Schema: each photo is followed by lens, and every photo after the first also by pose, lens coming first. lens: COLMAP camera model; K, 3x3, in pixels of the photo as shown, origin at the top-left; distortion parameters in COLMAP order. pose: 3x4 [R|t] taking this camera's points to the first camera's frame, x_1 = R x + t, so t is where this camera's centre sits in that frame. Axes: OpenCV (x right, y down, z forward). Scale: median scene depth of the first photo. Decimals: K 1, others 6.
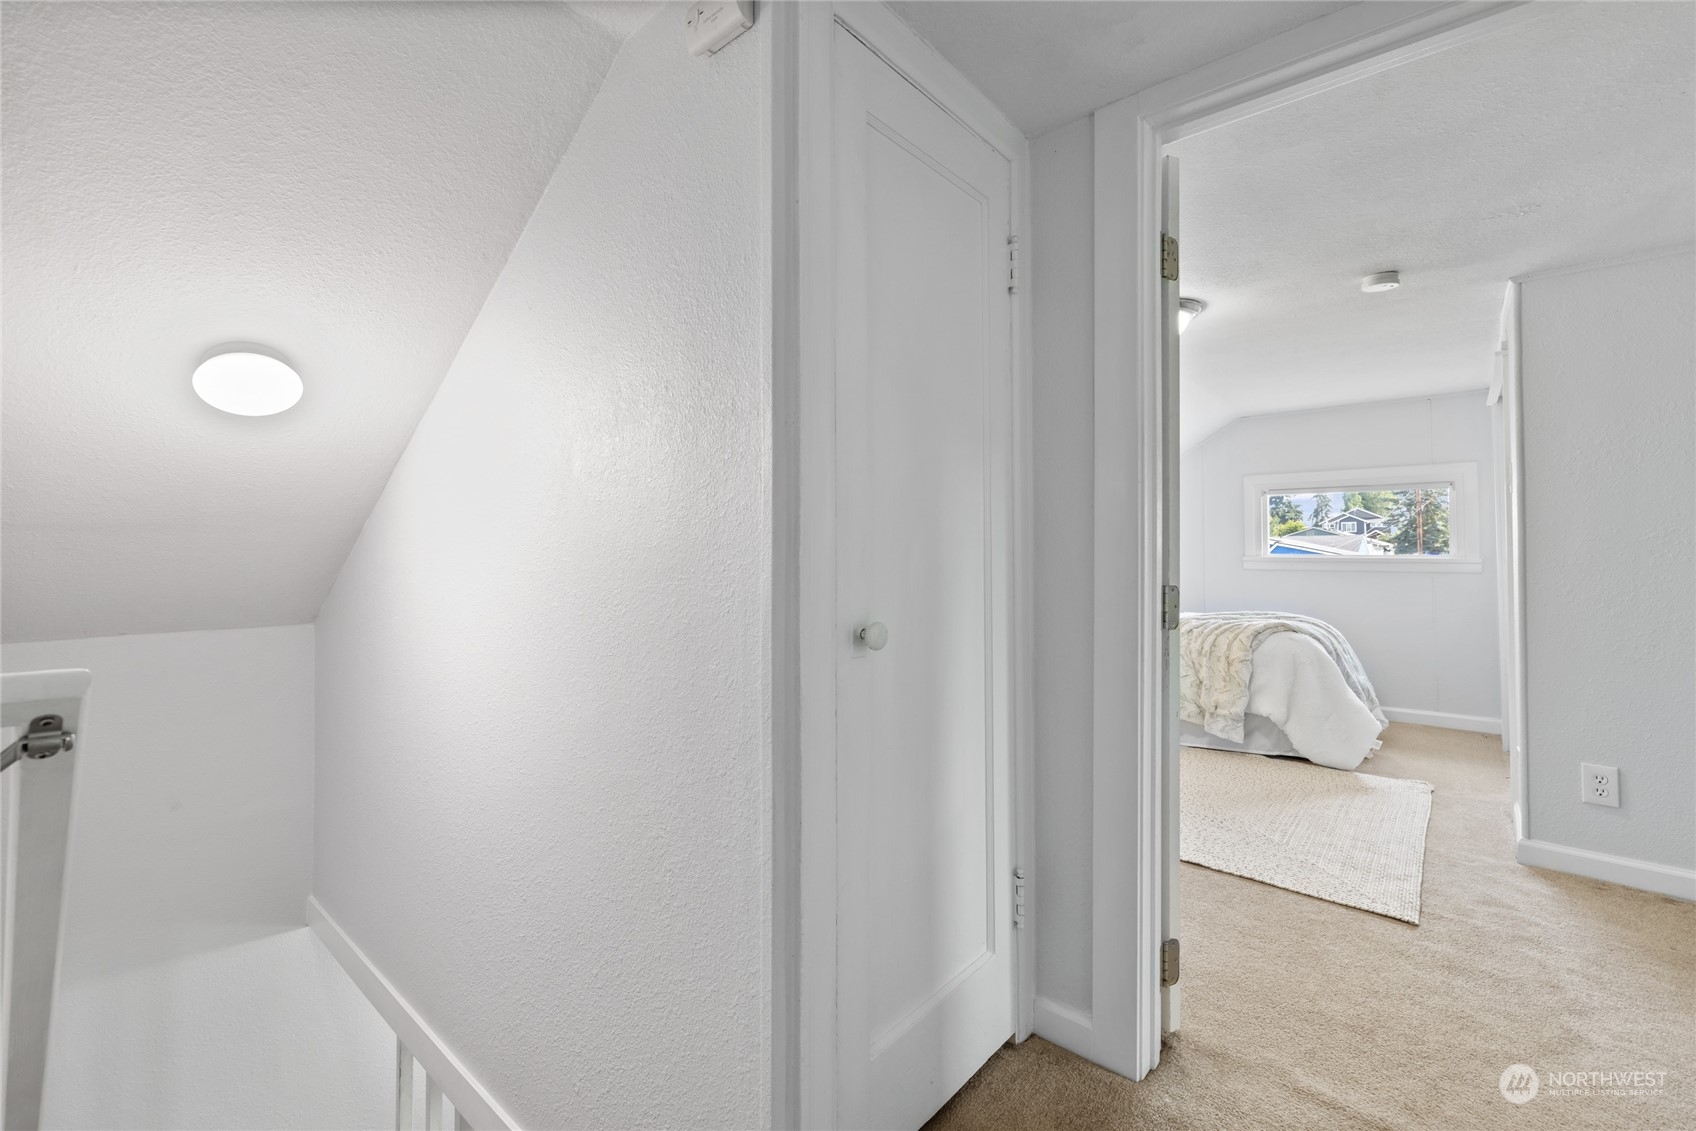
lens RADIAL K [[718.5, 0, 826.1], [0, 718.5, 561.7], [0, 0, 1]] dist [0.000137, 0.000323]
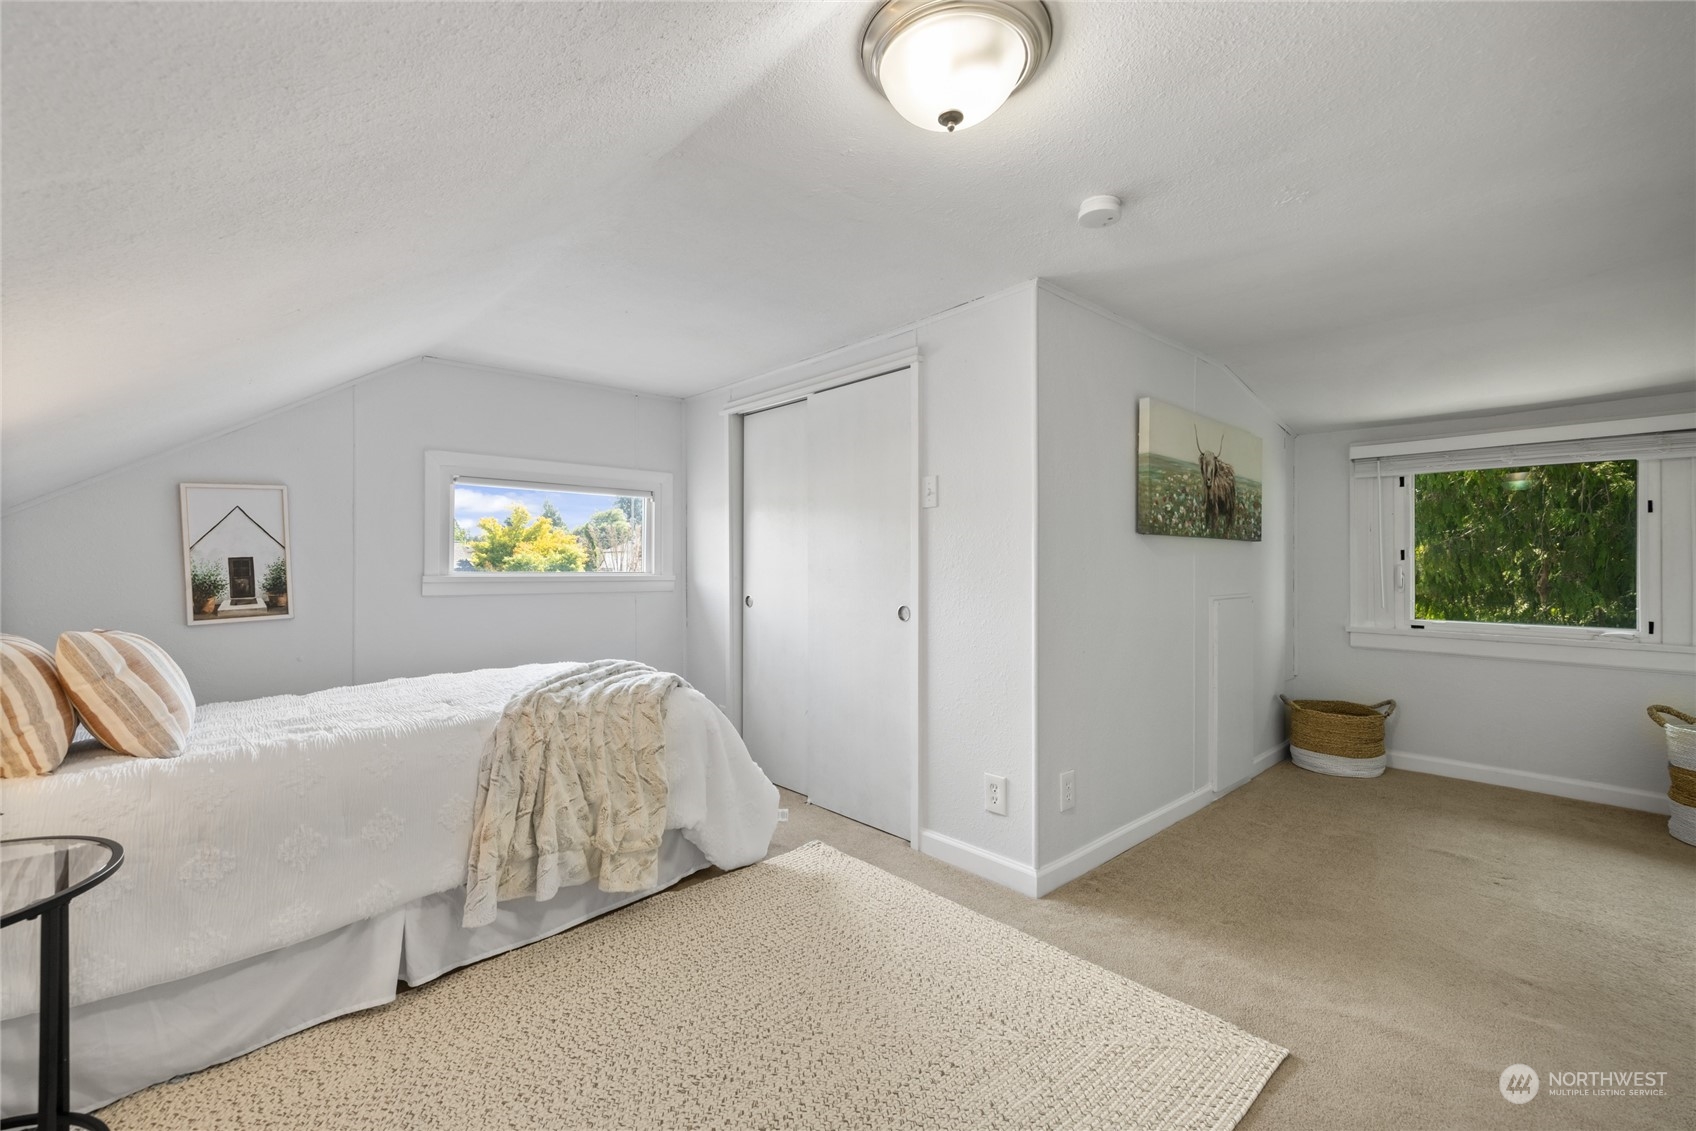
lens RADIAL K [[718.5, 0, 826.1], [0, 718.5, 561.7], [0, 0, 1]] dist [0.000137, 0.000323]
pose [[0.121078, 0.010632, 0.992586, -0.003246], [0.015168, 0.999806, -0.012560, -0.009160], [-0.992527, 0.016577, 0.120894, 0.775857]]
